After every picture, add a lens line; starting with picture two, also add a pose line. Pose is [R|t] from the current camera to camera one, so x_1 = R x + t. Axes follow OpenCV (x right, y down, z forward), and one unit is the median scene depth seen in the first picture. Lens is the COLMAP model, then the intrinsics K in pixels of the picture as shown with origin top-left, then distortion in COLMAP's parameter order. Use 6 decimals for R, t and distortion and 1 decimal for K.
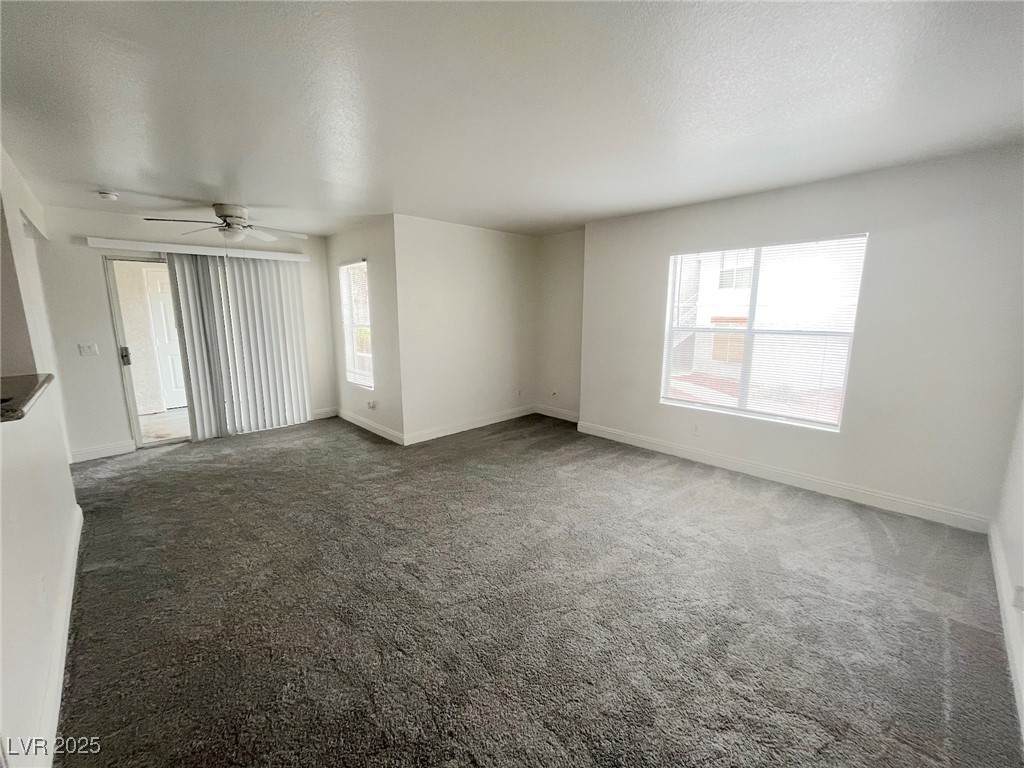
lens RADIAL K [[410.7, 0, 513.7], [0, 410.7, 383.4], [0, 0, 1]] dist [-0.002521, -0.000738]
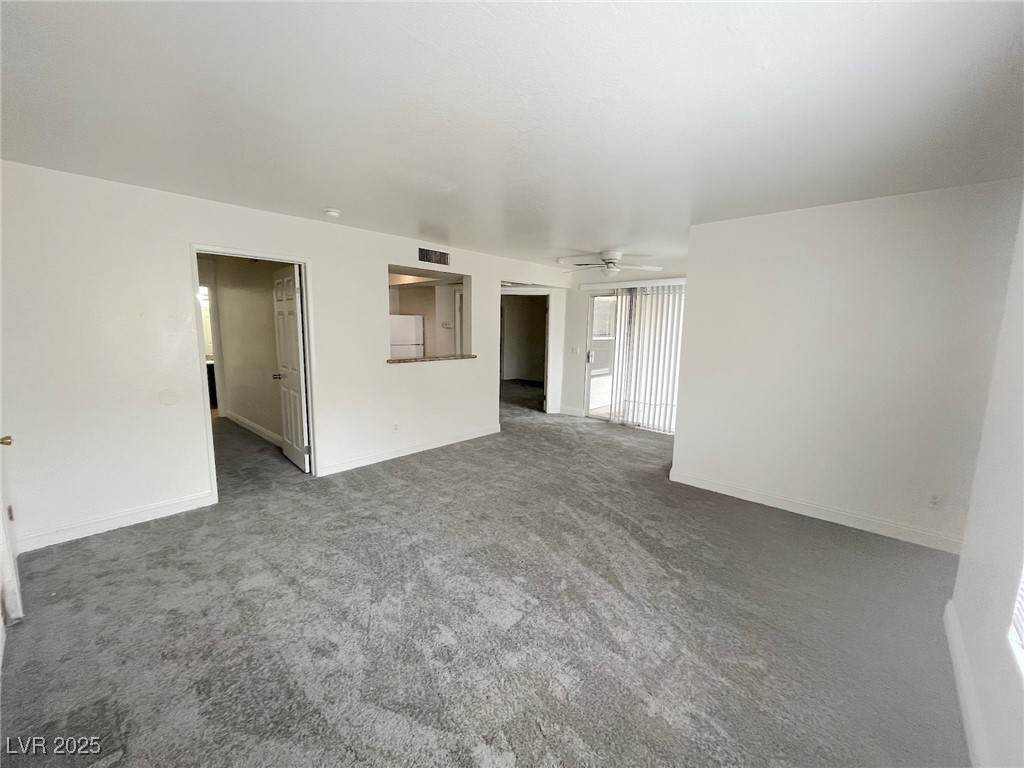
lens RADIAL K [[410.7, 0, 512.4], [0, 410.7, 386.3], [0, 0, 1]] dist [-0.002521, -0.000738]
pose [[0.054885, 0.139556, -0.988692, 0.605935], [-0.191928, 0.973194, 0.126714, -0.098728], [0.979873, 0.182803, 0.080198, 0.592410]]
